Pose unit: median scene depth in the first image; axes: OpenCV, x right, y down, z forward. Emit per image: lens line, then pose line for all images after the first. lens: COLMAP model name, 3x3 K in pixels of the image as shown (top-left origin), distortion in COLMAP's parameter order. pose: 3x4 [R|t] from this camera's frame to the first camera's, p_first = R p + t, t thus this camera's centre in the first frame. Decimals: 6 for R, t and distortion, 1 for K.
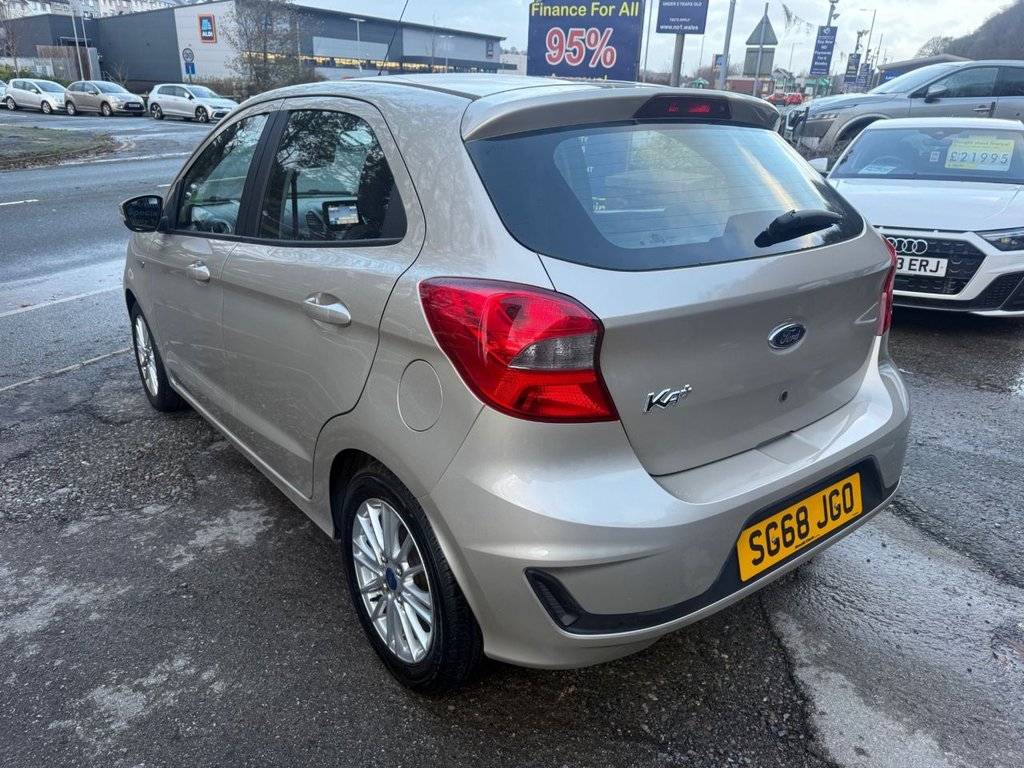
lens RADIAL K [[732.3, 0, 516.4], [0, 732.3, 395.0], [0, 0, 1]] dist [0.001193, -0.000286]
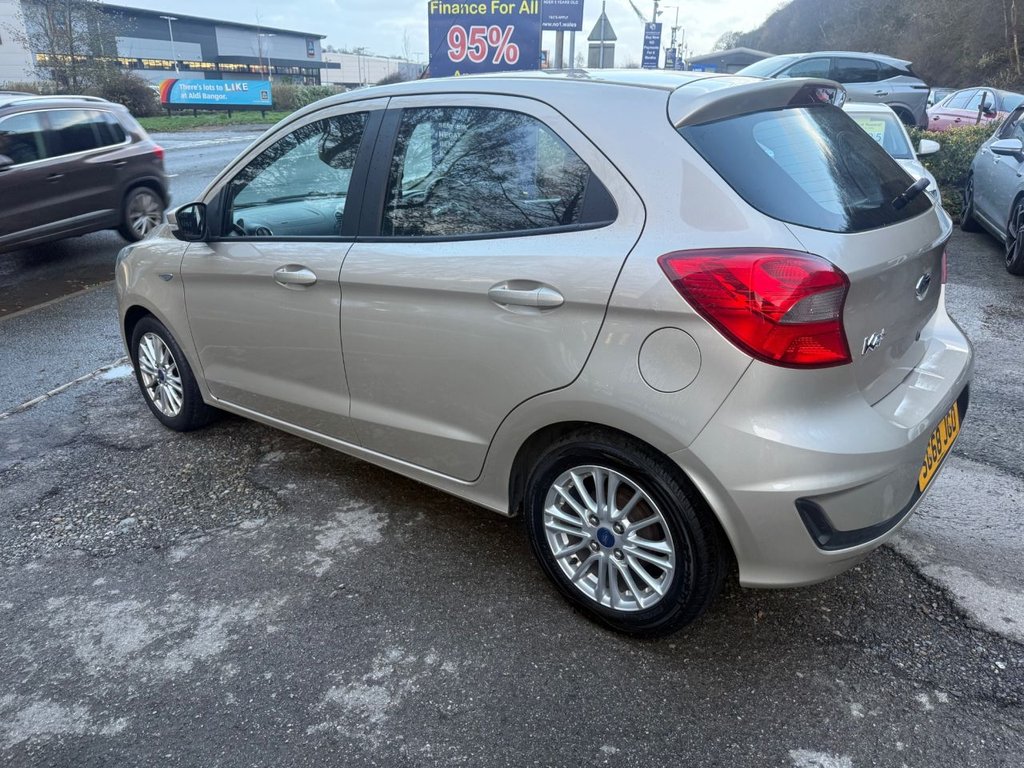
lens RADIAL K [[722.4, 0, 513.3], [0, 722.4, 394.7], [0, 0, 1]] dist [0.039118, -0.046079]
pose [[0.975250, -0.104655, 0.194767, -0.238118], [0.103666, 0.994495, 0.015289, 0.004995], [-0.195295, 0.005280, 0.980730, -0.012038]]
